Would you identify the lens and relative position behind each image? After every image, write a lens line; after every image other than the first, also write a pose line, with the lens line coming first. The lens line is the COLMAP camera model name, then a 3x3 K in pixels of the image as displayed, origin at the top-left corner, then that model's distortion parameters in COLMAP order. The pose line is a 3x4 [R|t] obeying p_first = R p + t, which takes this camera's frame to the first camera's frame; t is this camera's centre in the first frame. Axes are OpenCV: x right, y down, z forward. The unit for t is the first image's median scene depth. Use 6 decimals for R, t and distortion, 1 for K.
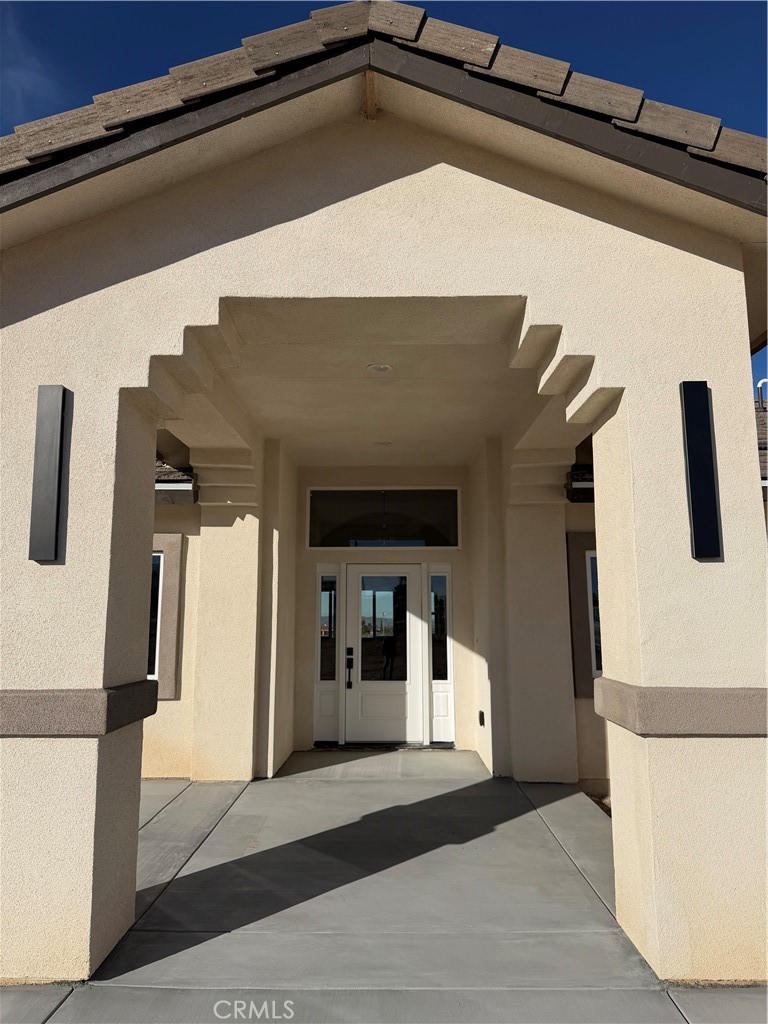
lens RADIAL K [[711.6, 0, 387.1], [0, 711.6, 507.0], [0, 0, 1]] dist [0.150989, -0.233322]
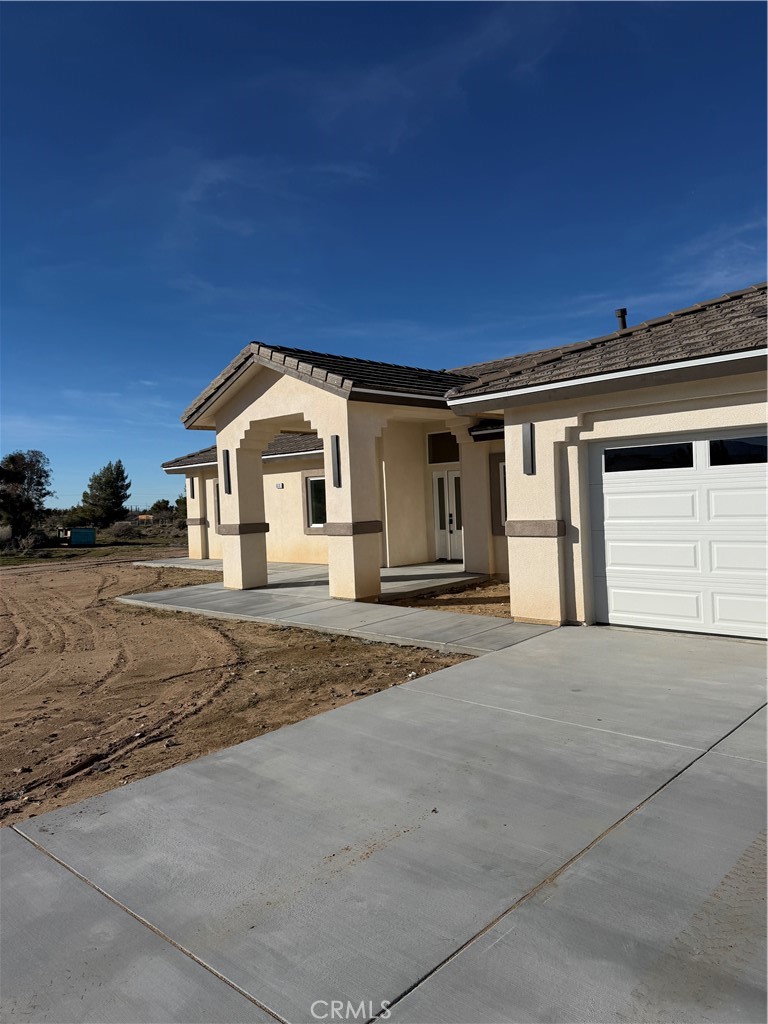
lens RADIAL K [[711.6, 0, 387.1], [0, 711.6, 507.0], [0, 0, 1]] dist [0.150989, -0.233322]
pose [[0.735934, -0.022156, -0.676690, 1.348907], [0.144071, 0.981699, 0.124542, -0.105582], [0.661547, -0.189146, 0.725658, -0.624739]]
